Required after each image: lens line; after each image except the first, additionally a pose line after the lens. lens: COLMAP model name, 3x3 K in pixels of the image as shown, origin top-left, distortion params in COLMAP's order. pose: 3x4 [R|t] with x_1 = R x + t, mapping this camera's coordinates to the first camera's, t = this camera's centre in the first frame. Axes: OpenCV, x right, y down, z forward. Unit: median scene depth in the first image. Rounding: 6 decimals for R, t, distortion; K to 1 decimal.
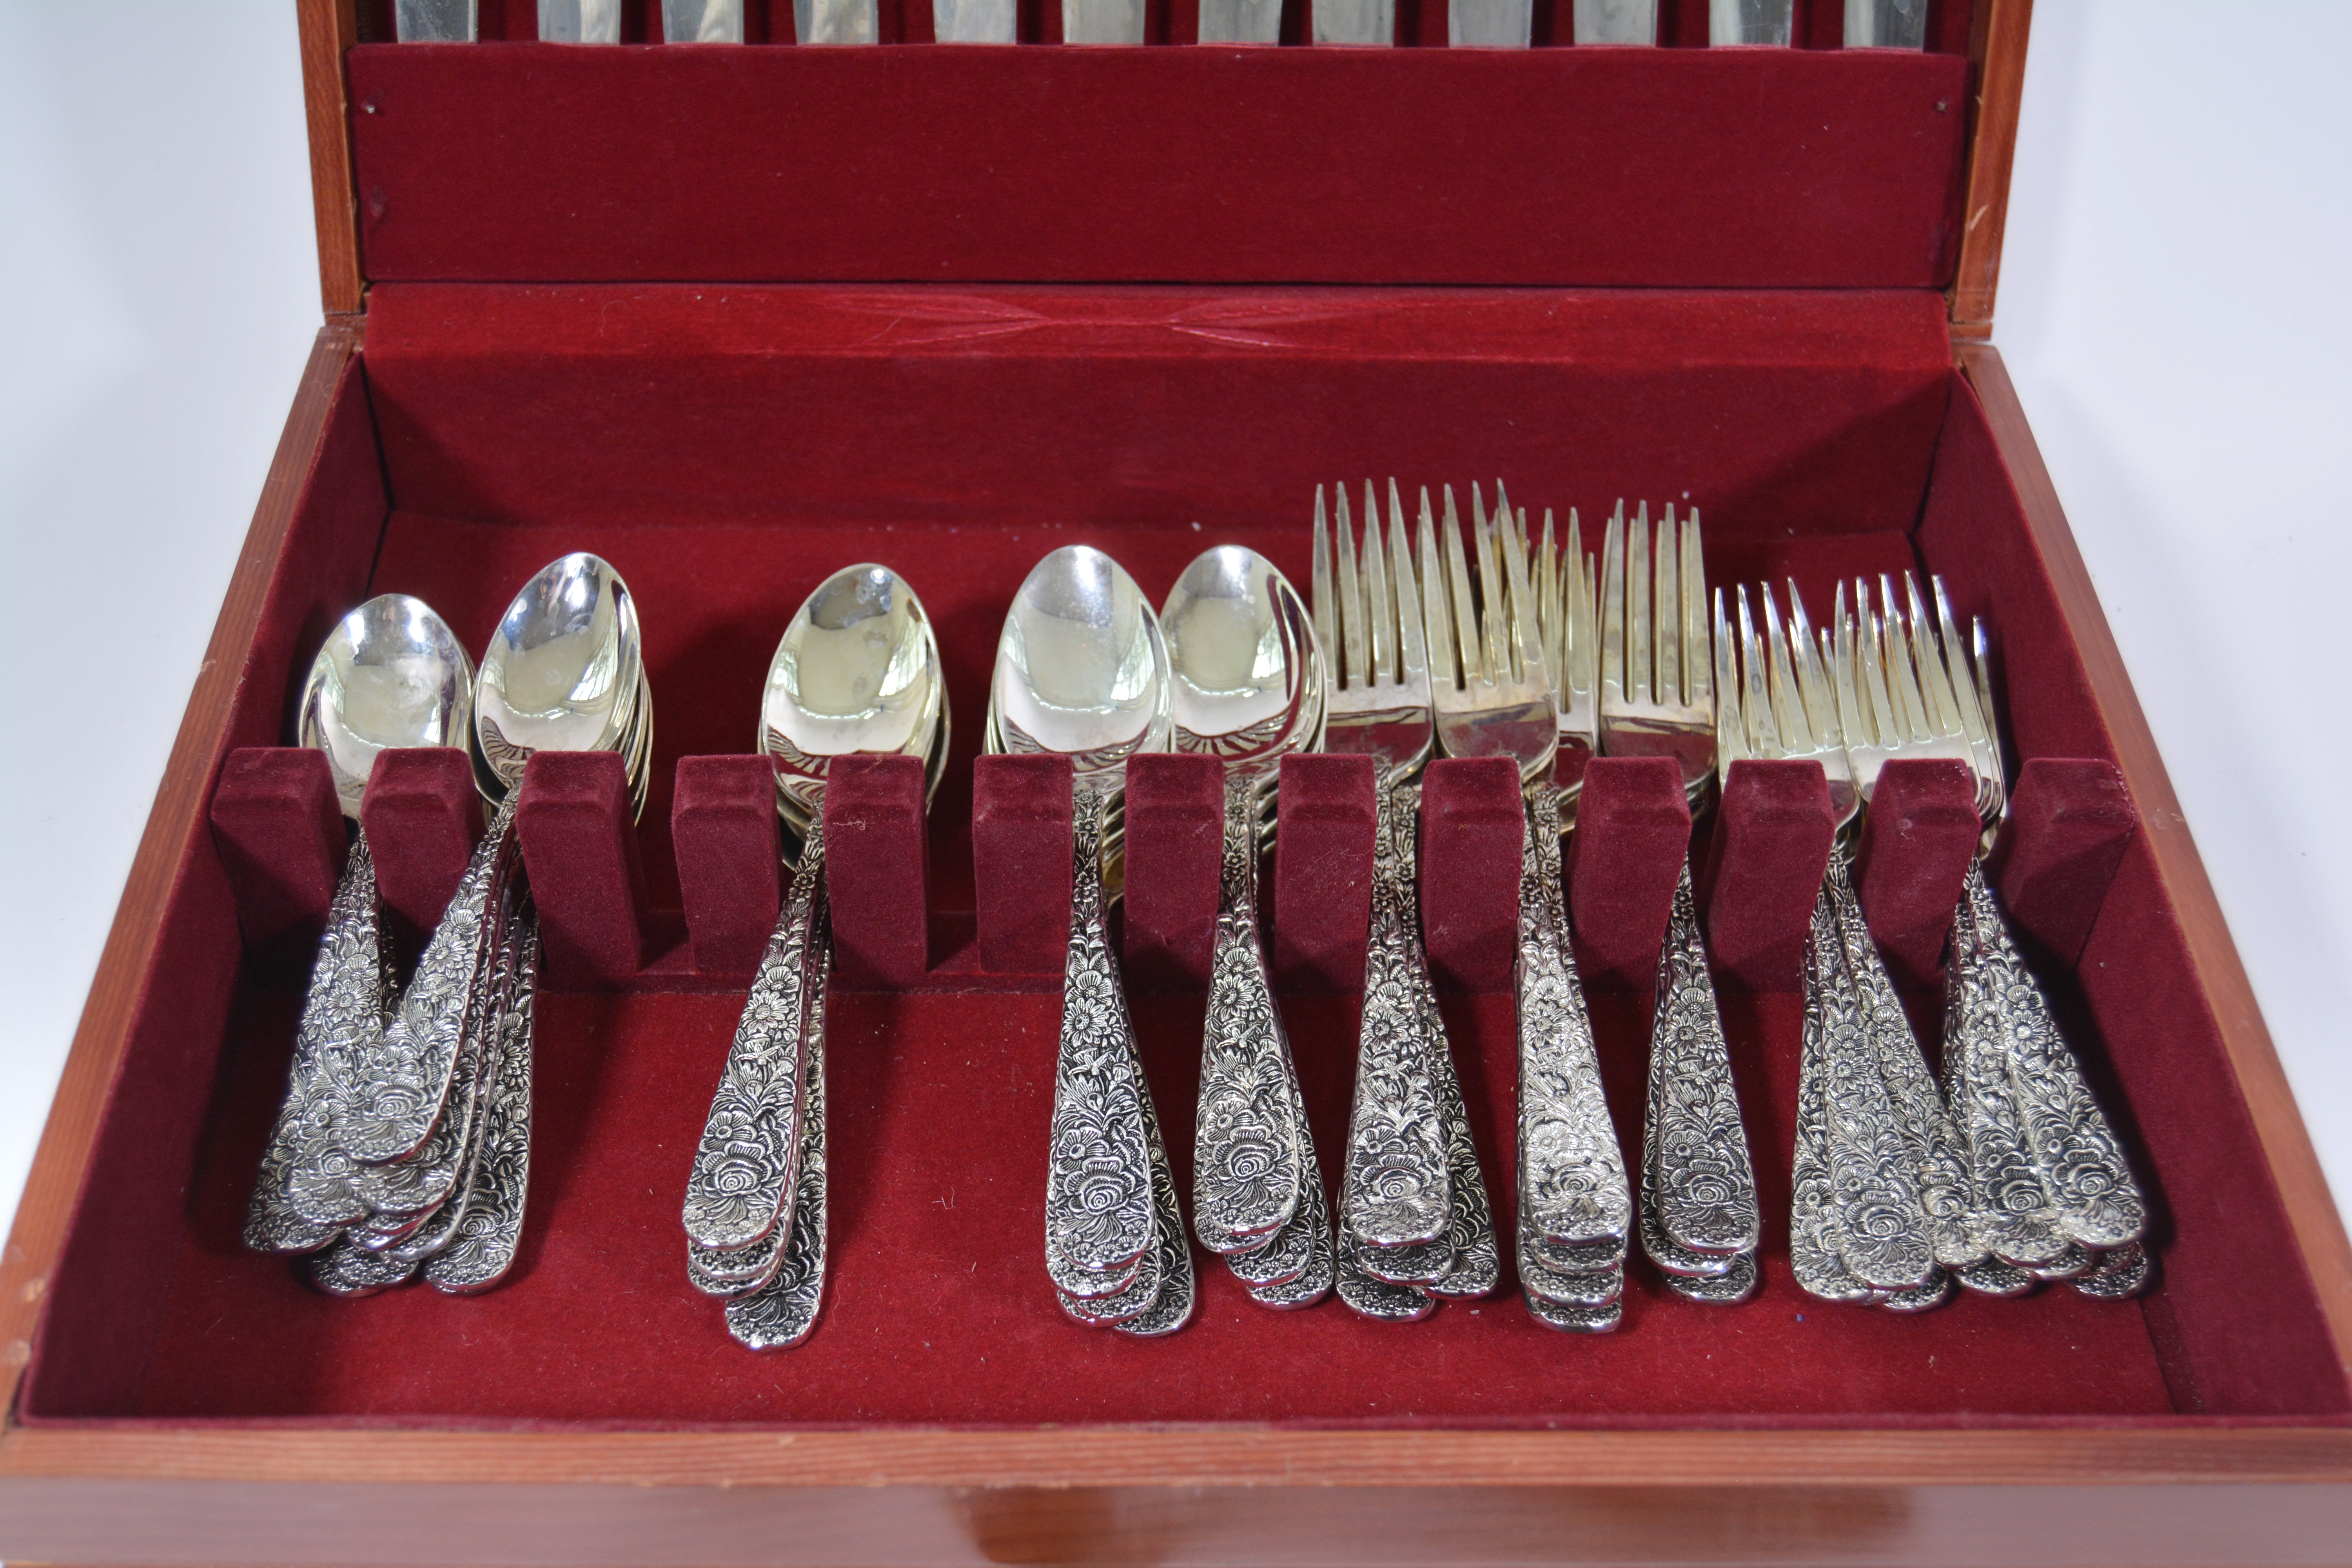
lens RADIAL K [[2730.6, 0, 1168.8], [0, 2730.6, 777.5], [0, 0, 1]] dist [-0.062952, 0.000000]
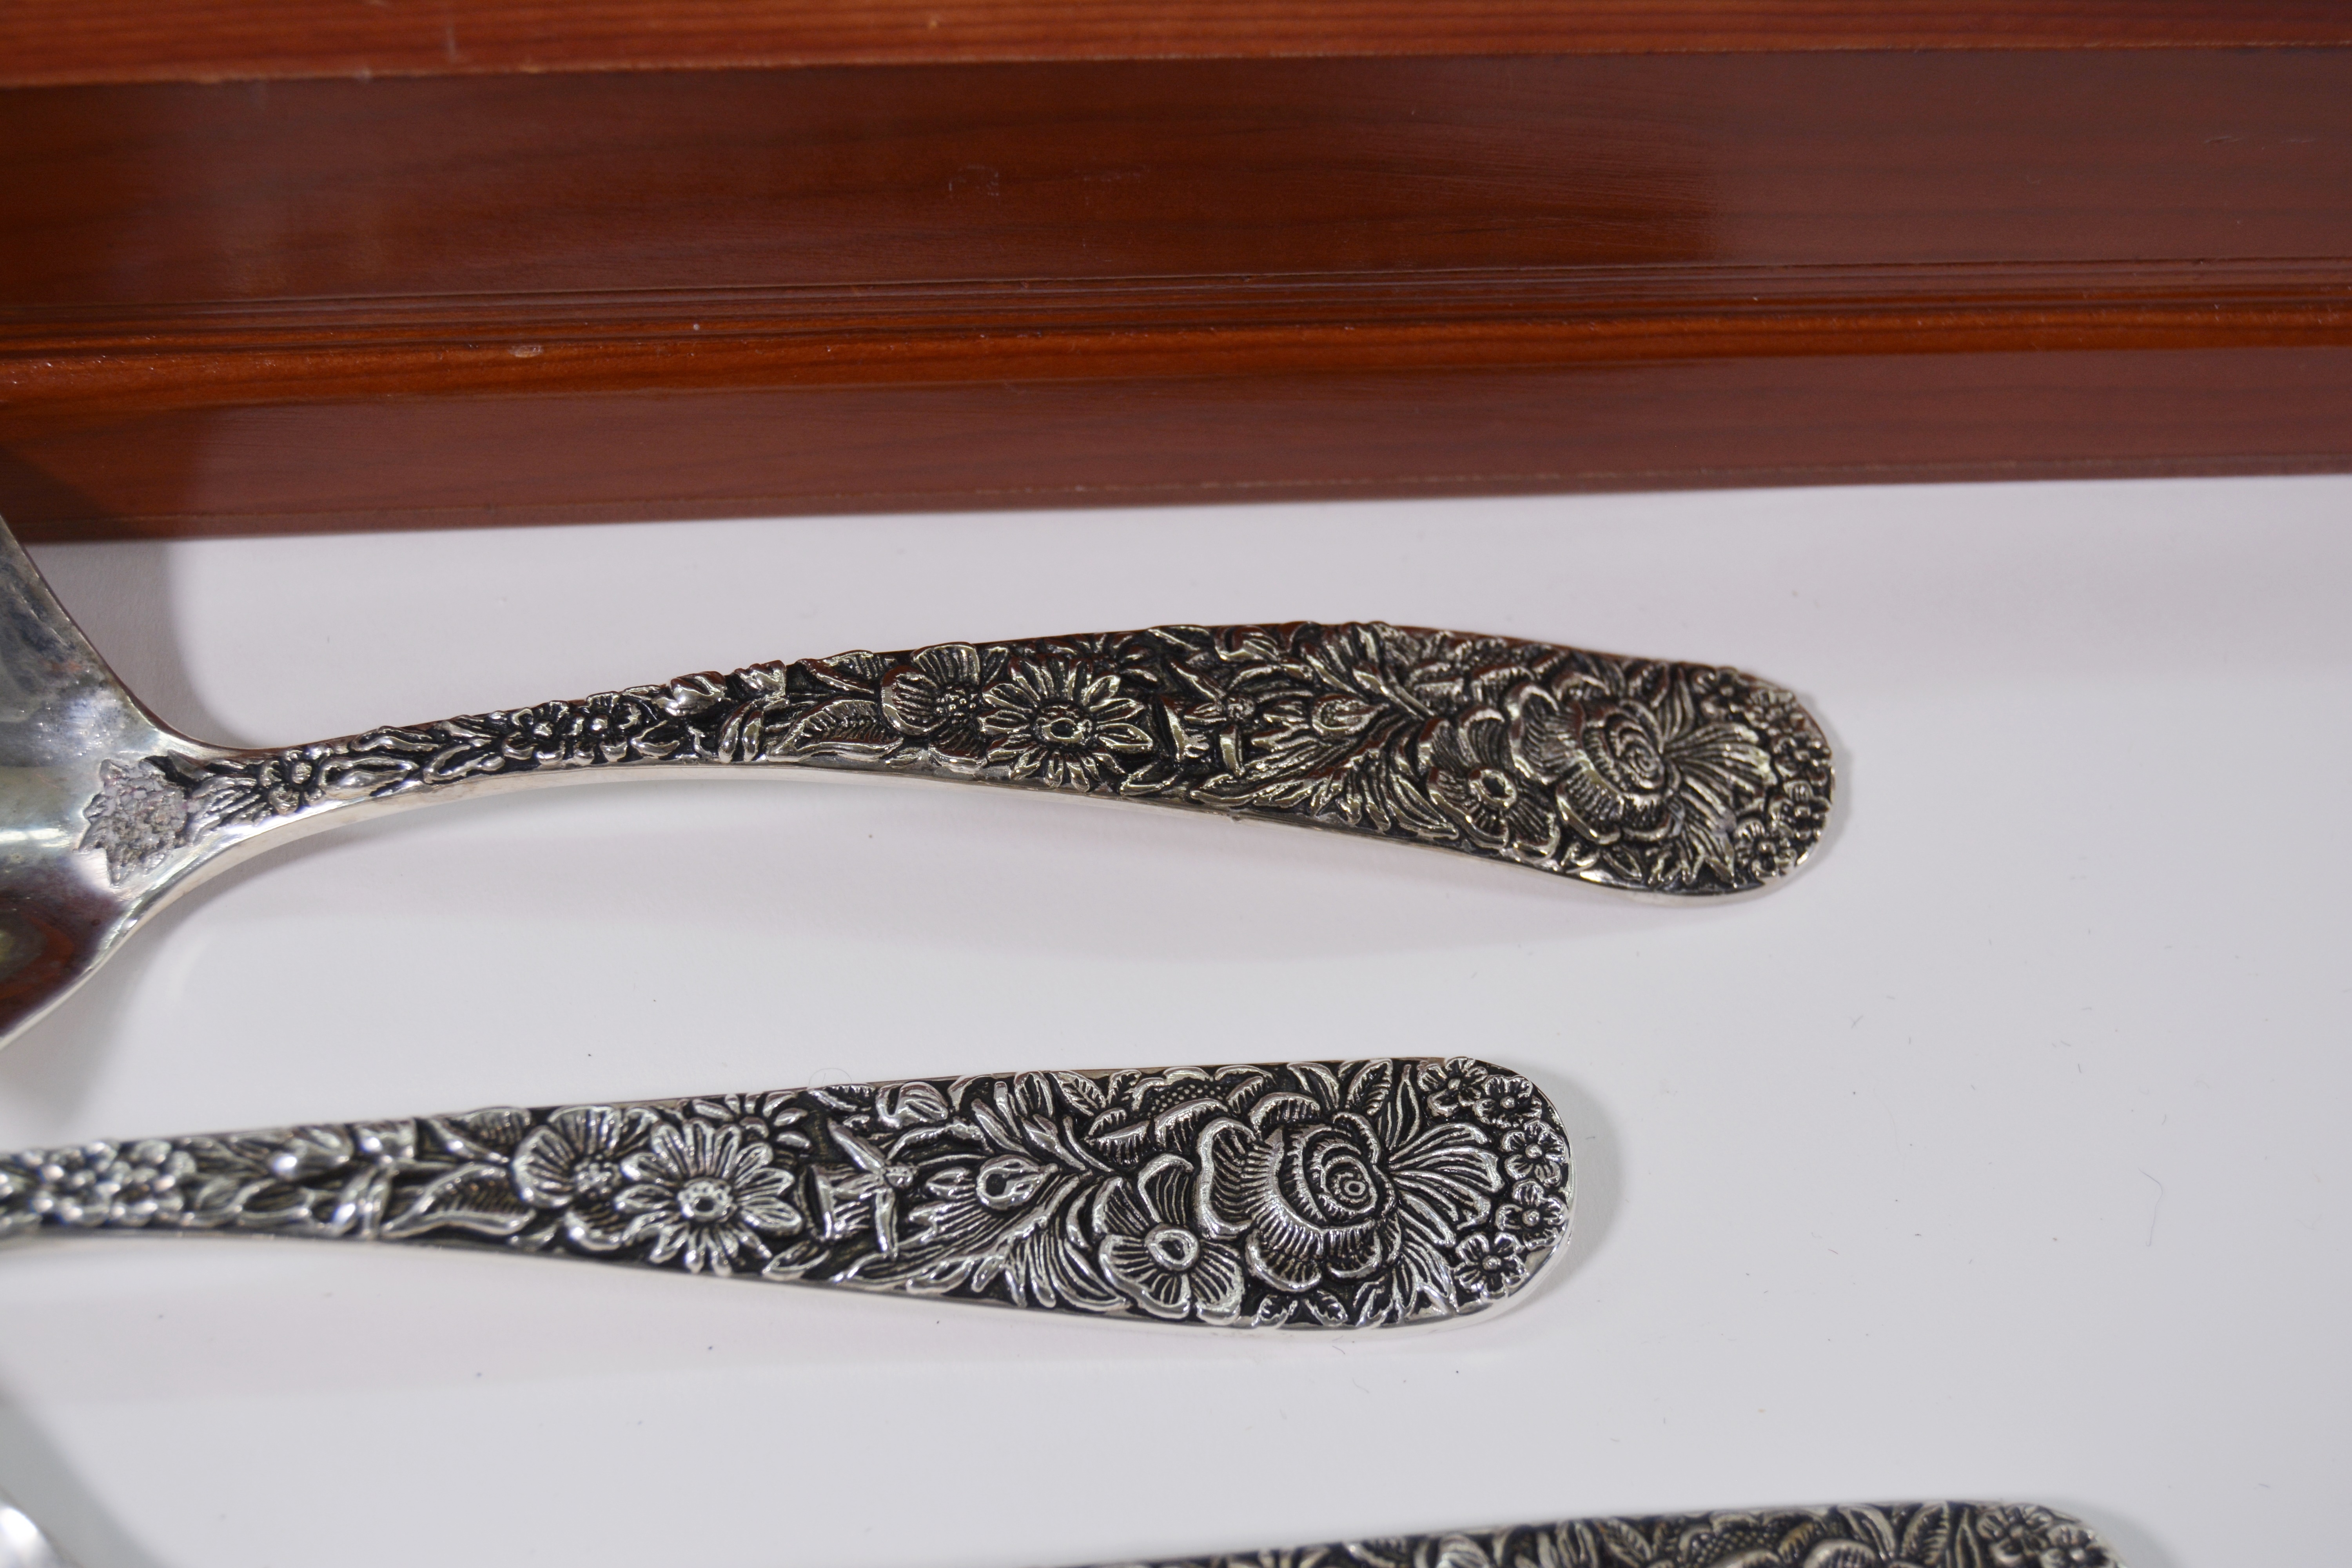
lens RADIAL K [[3720.0, 0, 1186.5], [0, 3720.0, 761.0], [0, 0, 1]] dist [-0.037783, 0.000000]
pose [[0.996743, -0.040106, 0.069958, 0.098801], [0.025138, 0.978856, 0.203002, 0.202004], [-0.076621, -0.200582, 0.976676, 0.272391]]
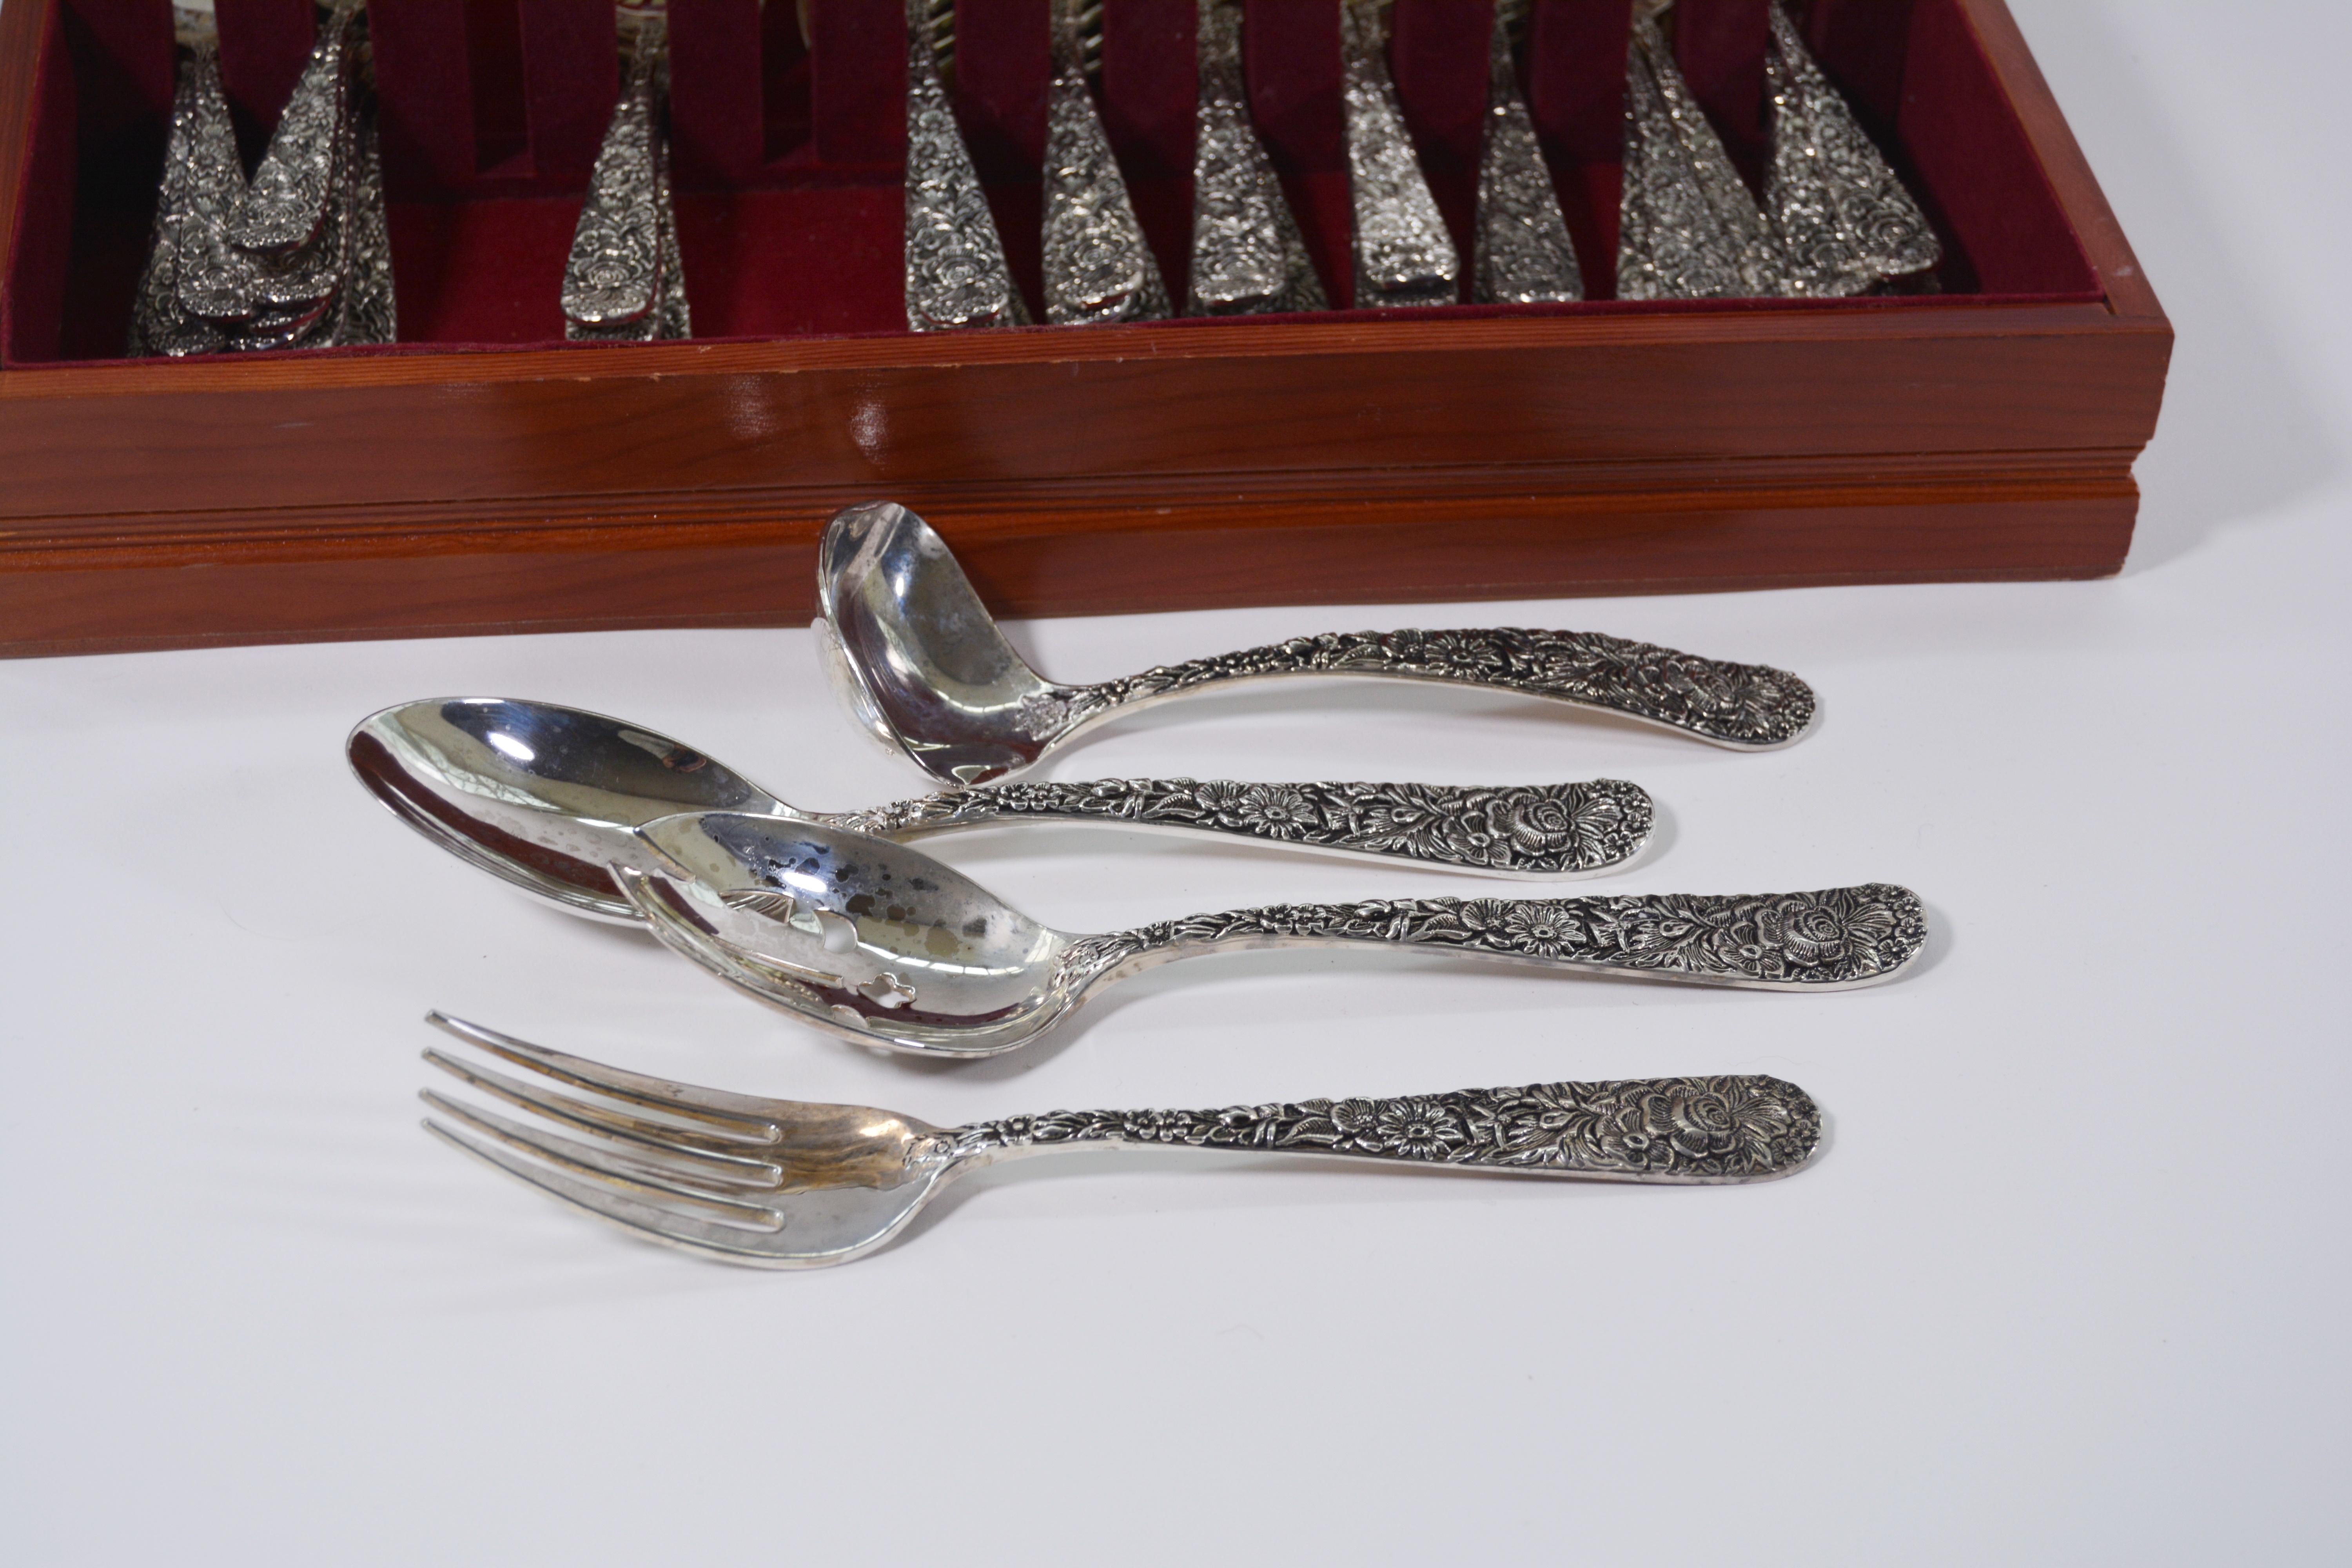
lens RADIAL K [[4696.5, 0, 1149.2], [0, 4696.5, 850.7], [0, 0, 1]] dist [-0.036498, 0.000000]
pose [[0.996343, -0.049847, 0.069397, -0.084071], [0.056771, 0.993197, -0.101672, 0.535706], [-0.063857, 0.105240, 0.992395, -0.741941]]
